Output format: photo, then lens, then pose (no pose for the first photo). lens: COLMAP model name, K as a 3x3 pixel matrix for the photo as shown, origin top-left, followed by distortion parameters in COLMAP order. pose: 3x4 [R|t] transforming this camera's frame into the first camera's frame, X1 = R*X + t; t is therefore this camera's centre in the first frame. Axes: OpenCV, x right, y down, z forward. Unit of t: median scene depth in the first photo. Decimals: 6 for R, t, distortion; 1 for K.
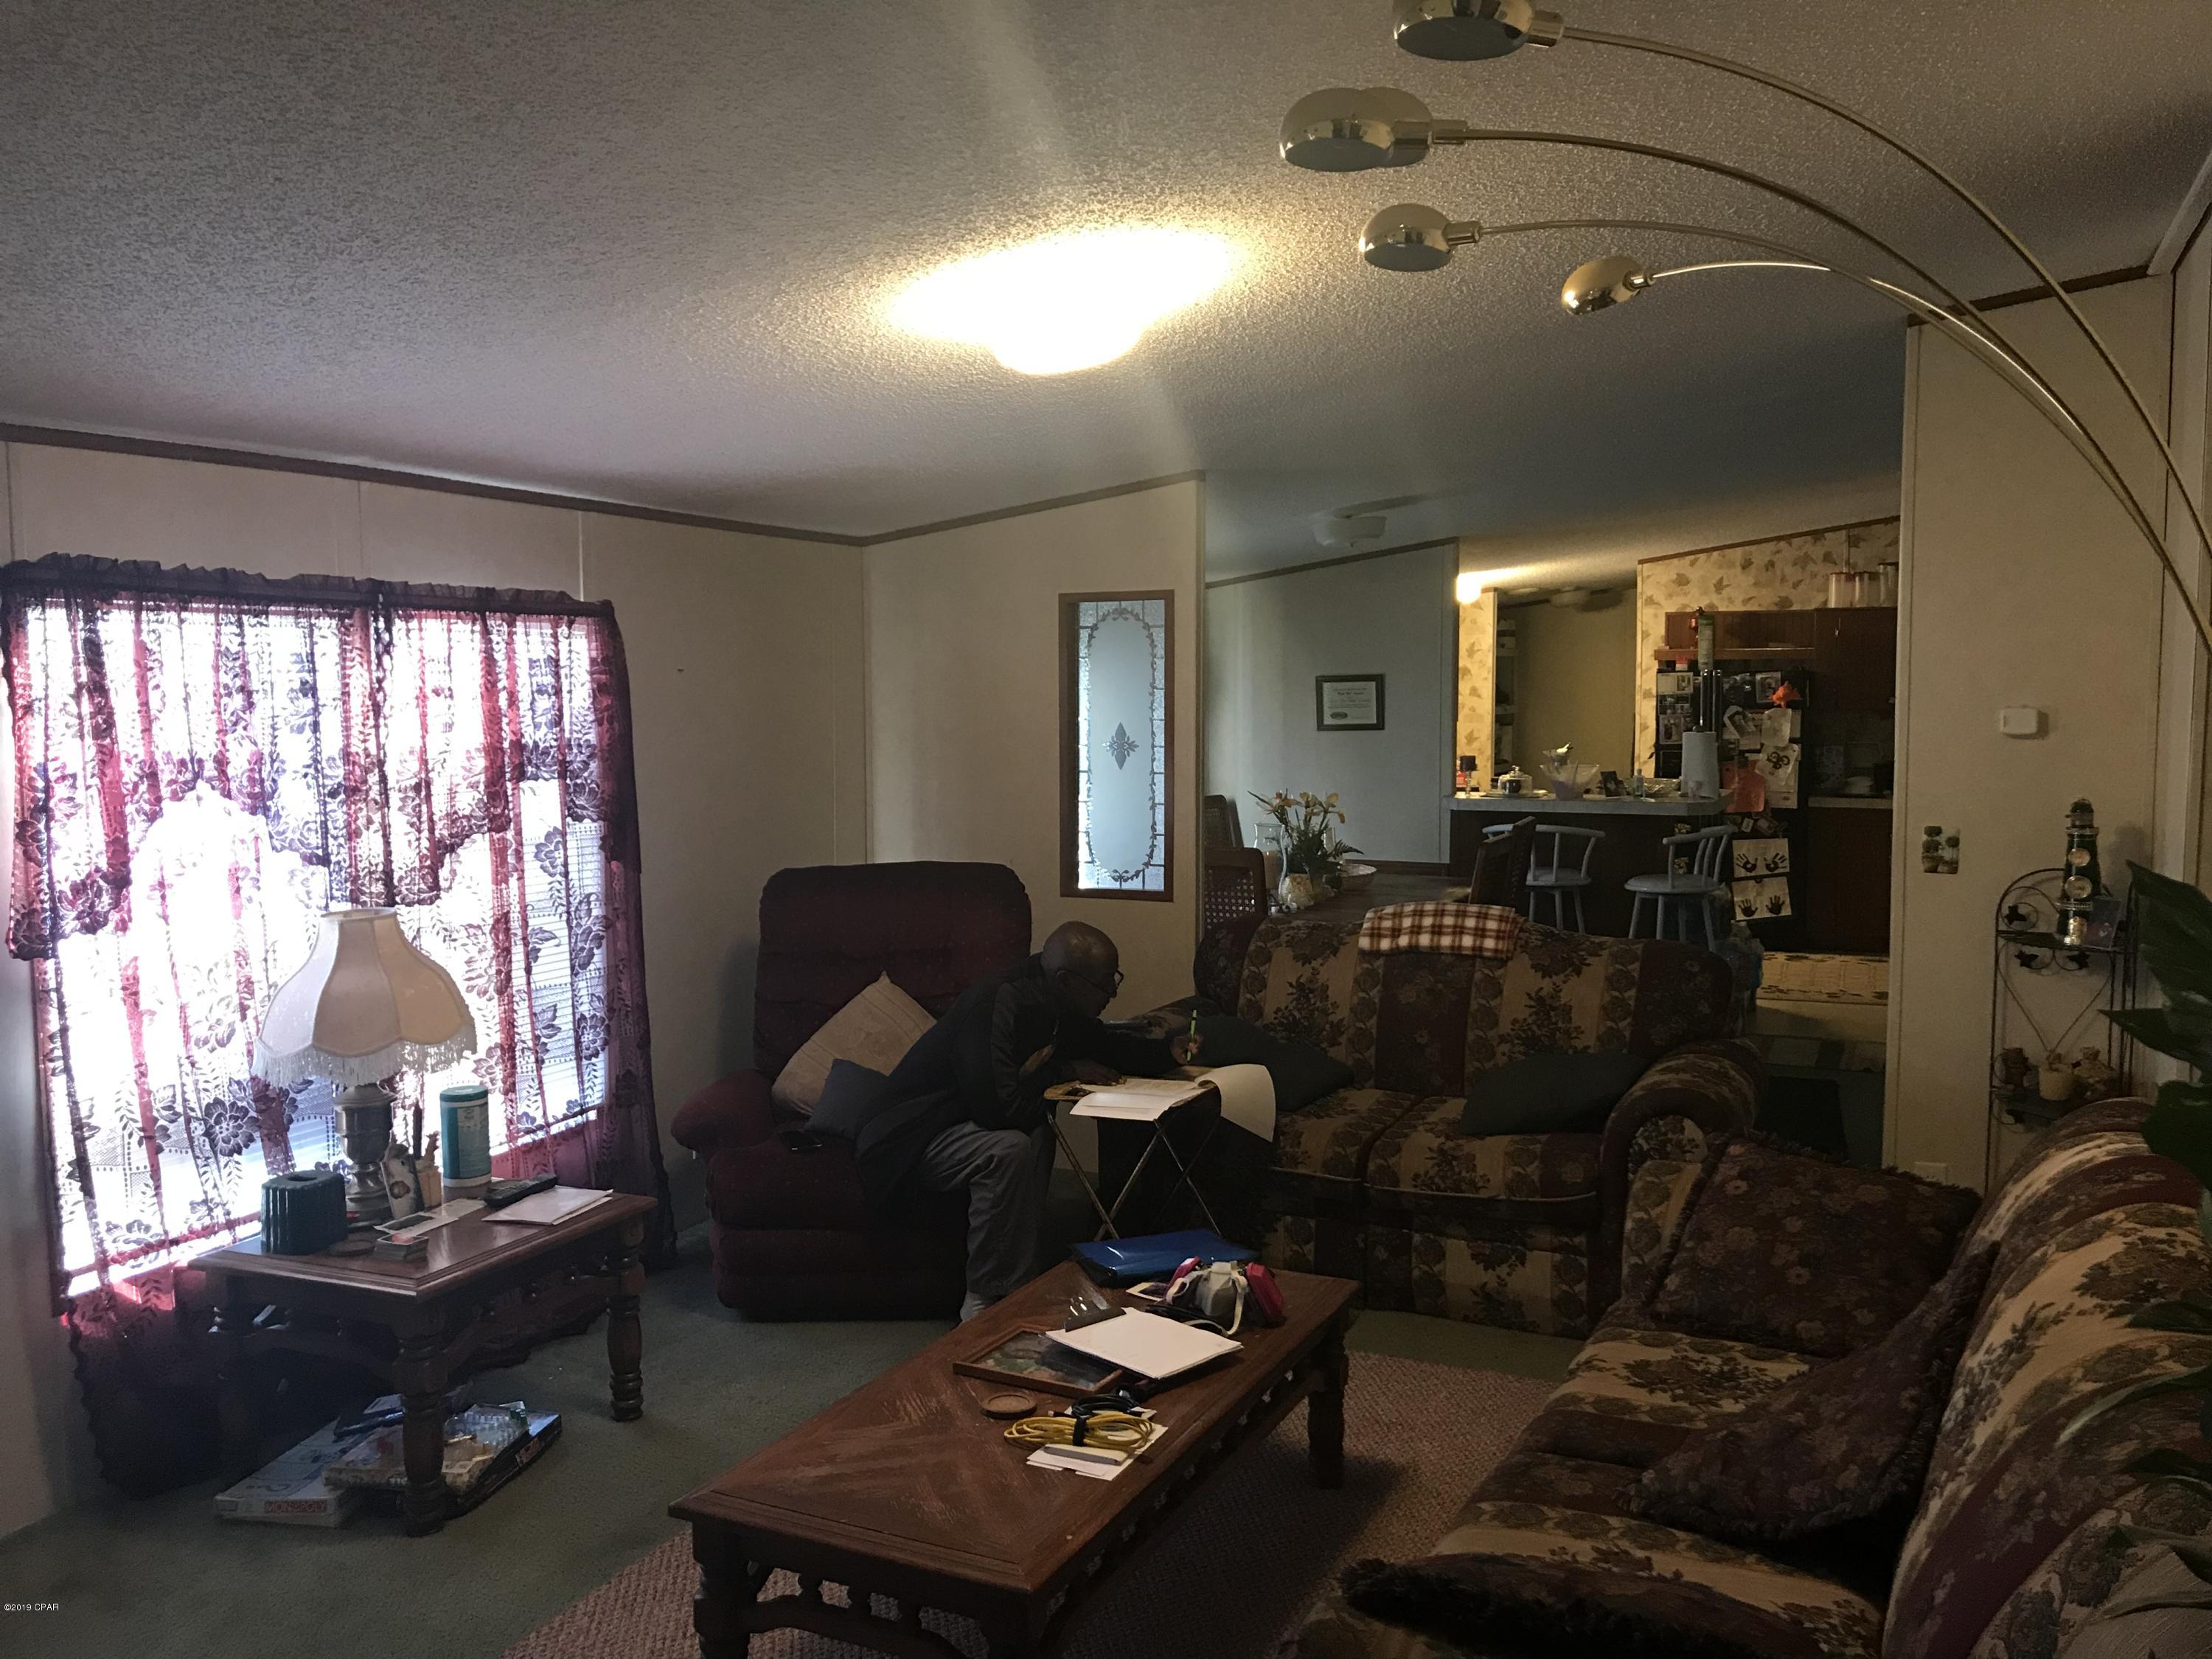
lens RADIAL K [[1799.6, 0, 1100.1], [0, 1799.6, 830.6], [0, 0, 1]] dist [0.027553, -0.007230]
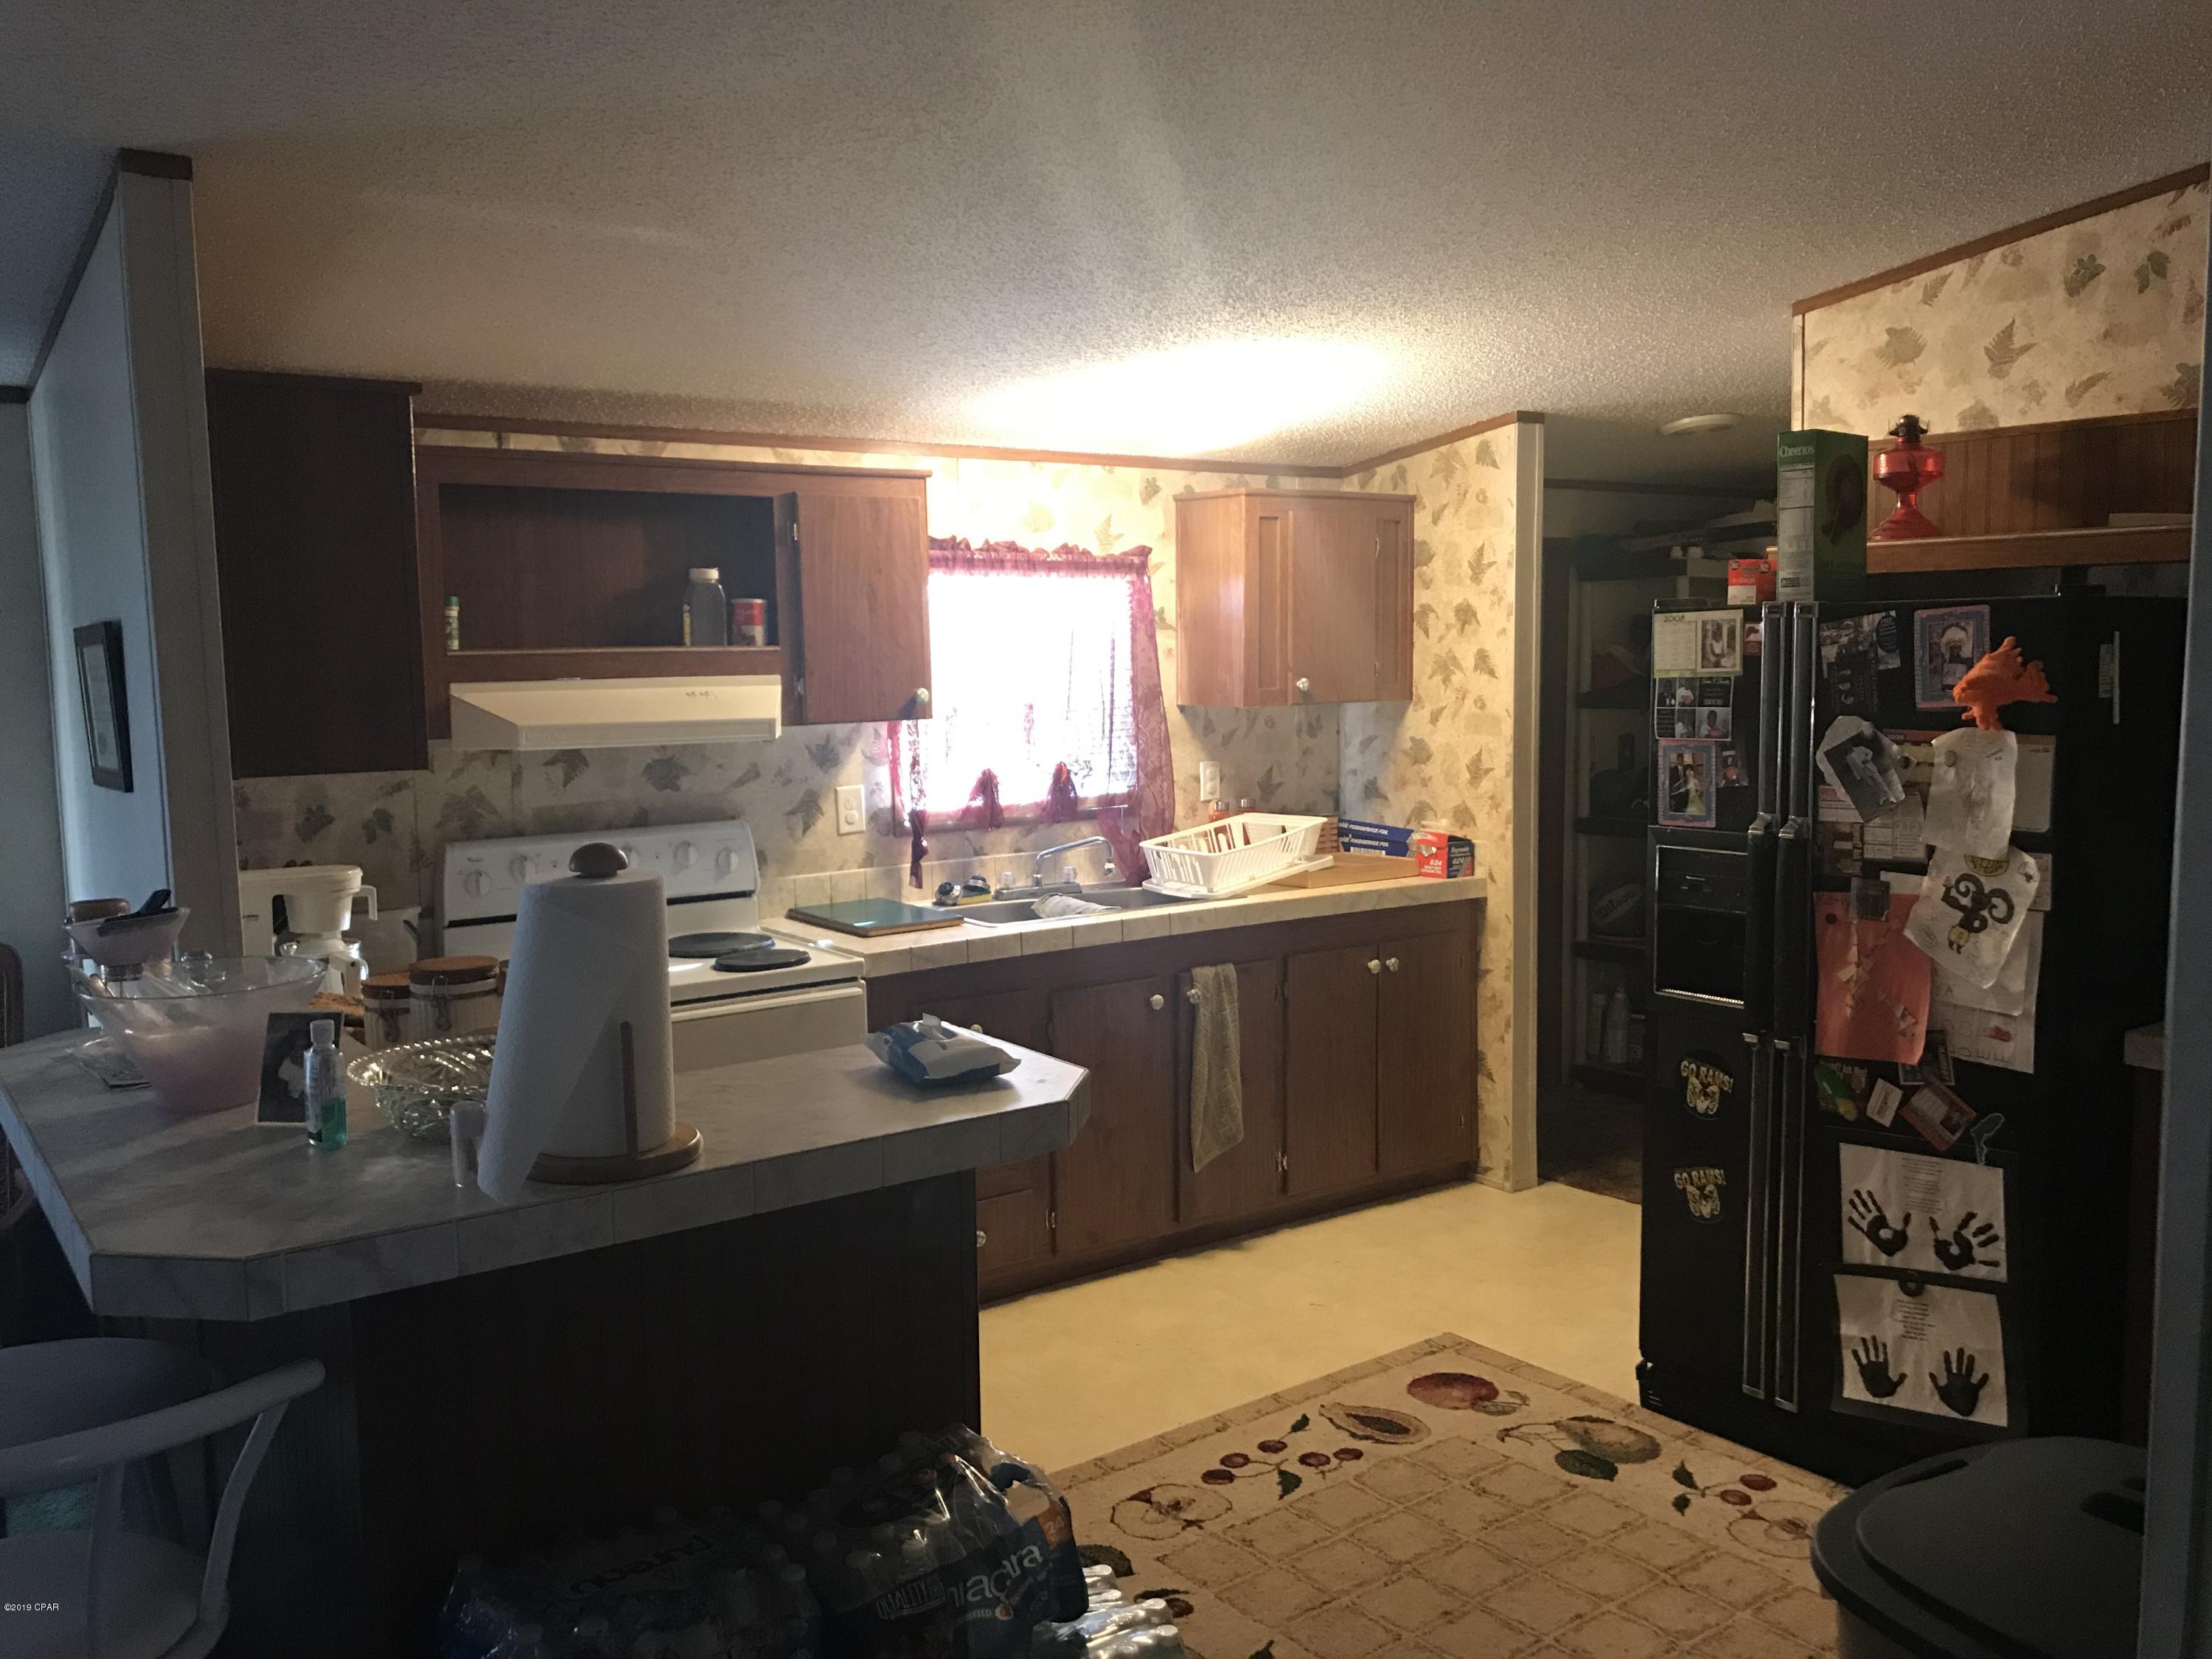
lens RADIAL K [[1799.6, 0, 1100.1], [0, 1799.6, 830.6], [0, 0, 1]] dist [0.027553, -0.007230]
pose [[0.879993, 0.041189, -0.473197, 0.385176], [-0.028774, 0.999026, 0.033449, -0.056099], [0.474114, -0.015819, 0.880321, 0.664151]]
